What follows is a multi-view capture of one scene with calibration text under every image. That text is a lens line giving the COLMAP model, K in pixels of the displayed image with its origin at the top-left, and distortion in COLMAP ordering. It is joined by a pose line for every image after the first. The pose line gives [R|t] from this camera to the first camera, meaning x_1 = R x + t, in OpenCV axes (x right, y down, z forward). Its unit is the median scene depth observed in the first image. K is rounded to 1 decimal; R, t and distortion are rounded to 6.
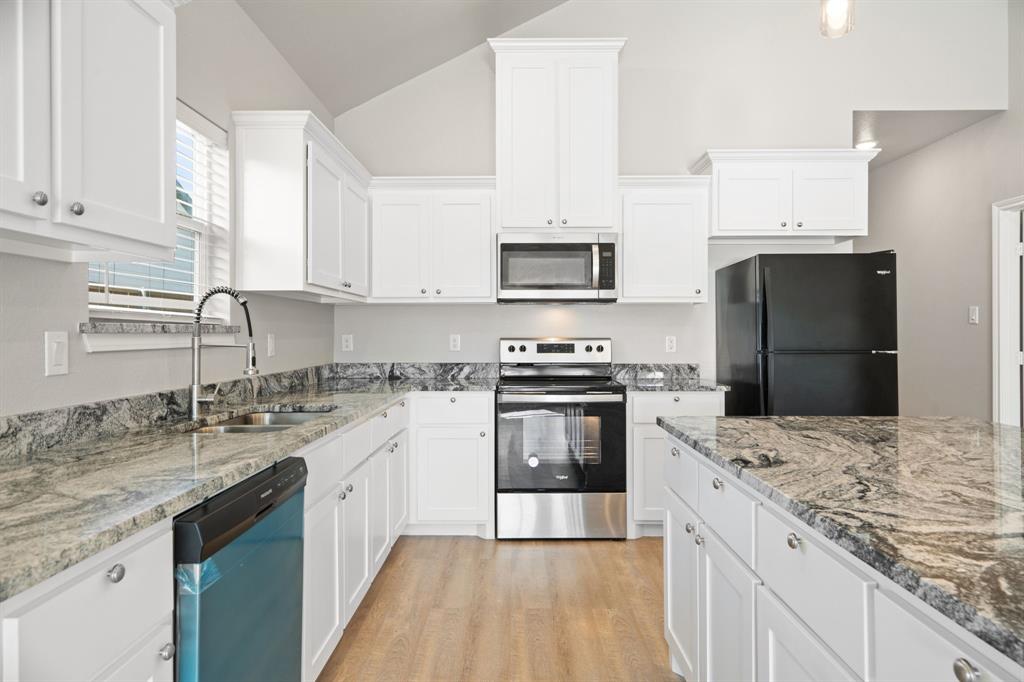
lens RADIAL K [[606.2, 0, 472.3], [0, 606.2, 329.7], [0, 0, 1]] dist [0.011886, -0.000257]
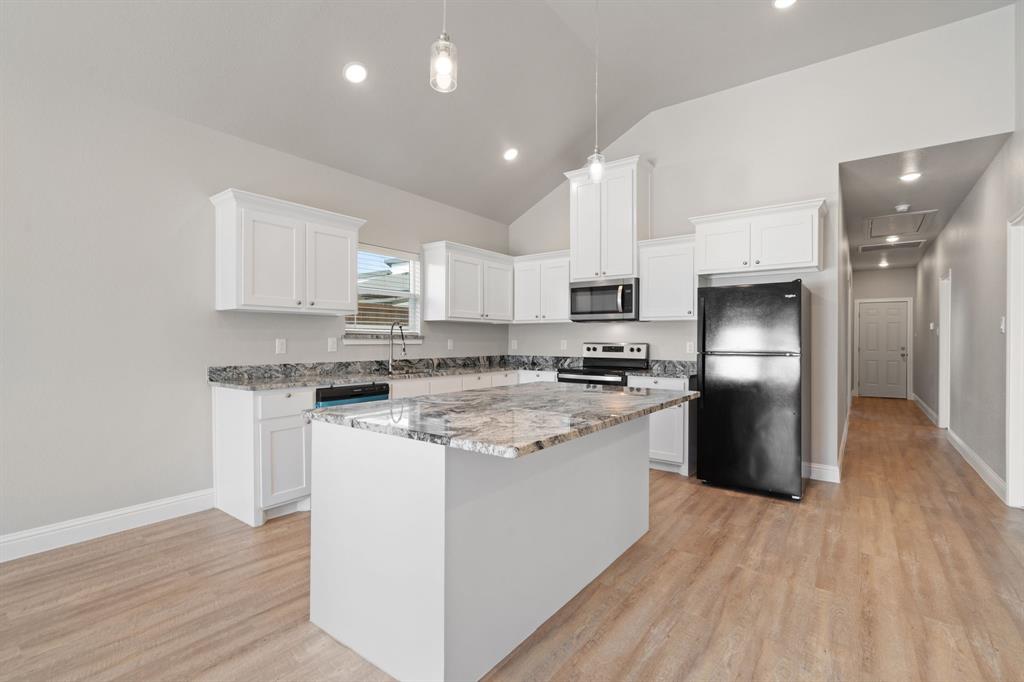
lens RADIAL K [[469.3, 0, 513.4], [0, 469.3, 341.1], [0, 0, 1]] dist [-0.004073, -0.000496]
pose [[0.799363, 0.006215, -0.600816, 0.725376], [-0.001759, 0.999966, 0.008003, -0.000751], [0.600846, -0.005341, 0.799347, -0.180890]]
